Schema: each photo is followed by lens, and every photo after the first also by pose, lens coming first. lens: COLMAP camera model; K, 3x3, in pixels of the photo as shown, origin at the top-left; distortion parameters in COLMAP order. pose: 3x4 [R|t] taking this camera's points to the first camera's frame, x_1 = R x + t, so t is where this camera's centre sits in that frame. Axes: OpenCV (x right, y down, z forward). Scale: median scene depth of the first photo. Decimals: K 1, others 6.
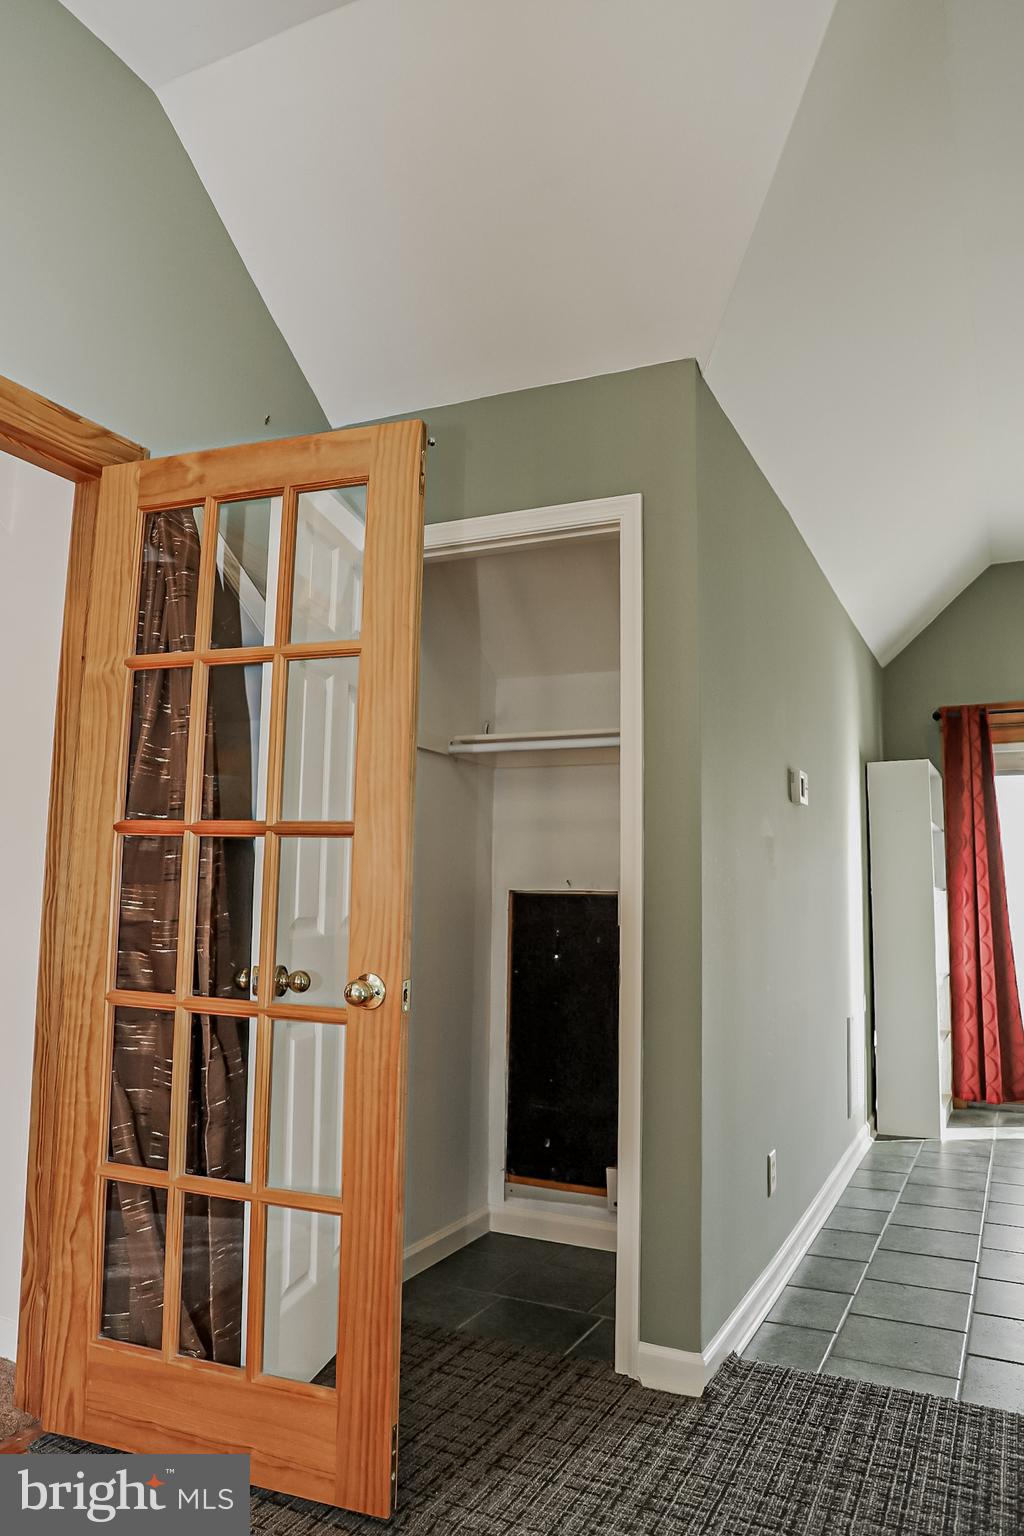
lens RADIAL K [[1091.1, 0, 503.7], [0, 1091.1, 763.7], [0, 0, 1]] dist [-0.083601, 0.002495]
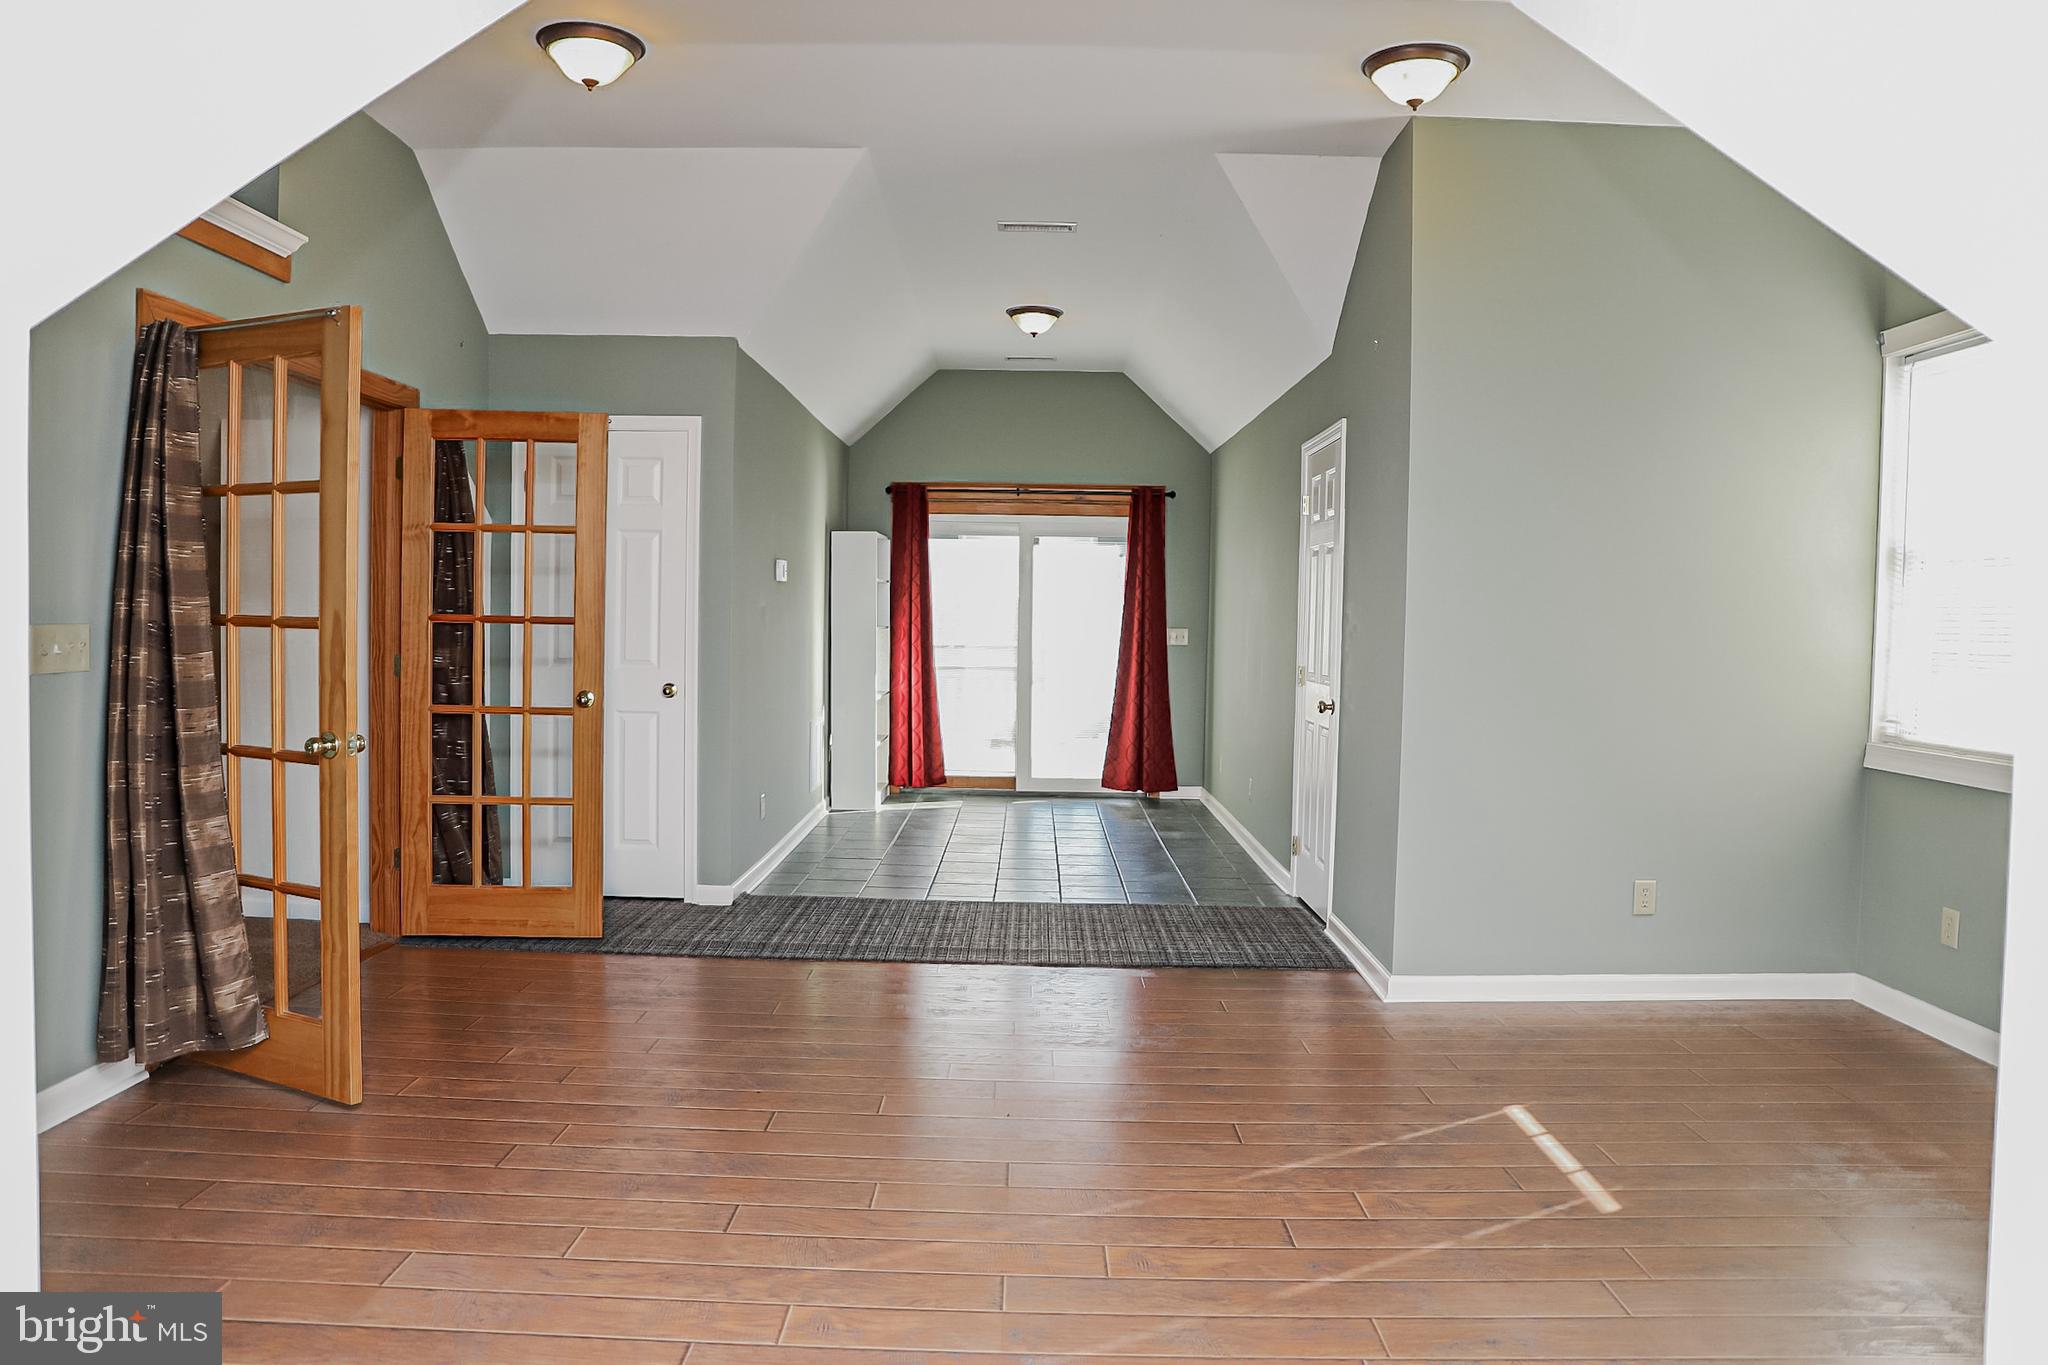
lens RADIAL K [[1454.7, 0, 1020.3], [0, 1454.7, 676.2], [0, 0, 1]] dist [-0.083601, 0.002495]
pose [[0.904376, -0.018317, 0.426344, -0.233364], [-0.055518, 0.985537, 0.160107, -0.138158], [-0.423111, -0.168466, 0.890279, -0.770088]]
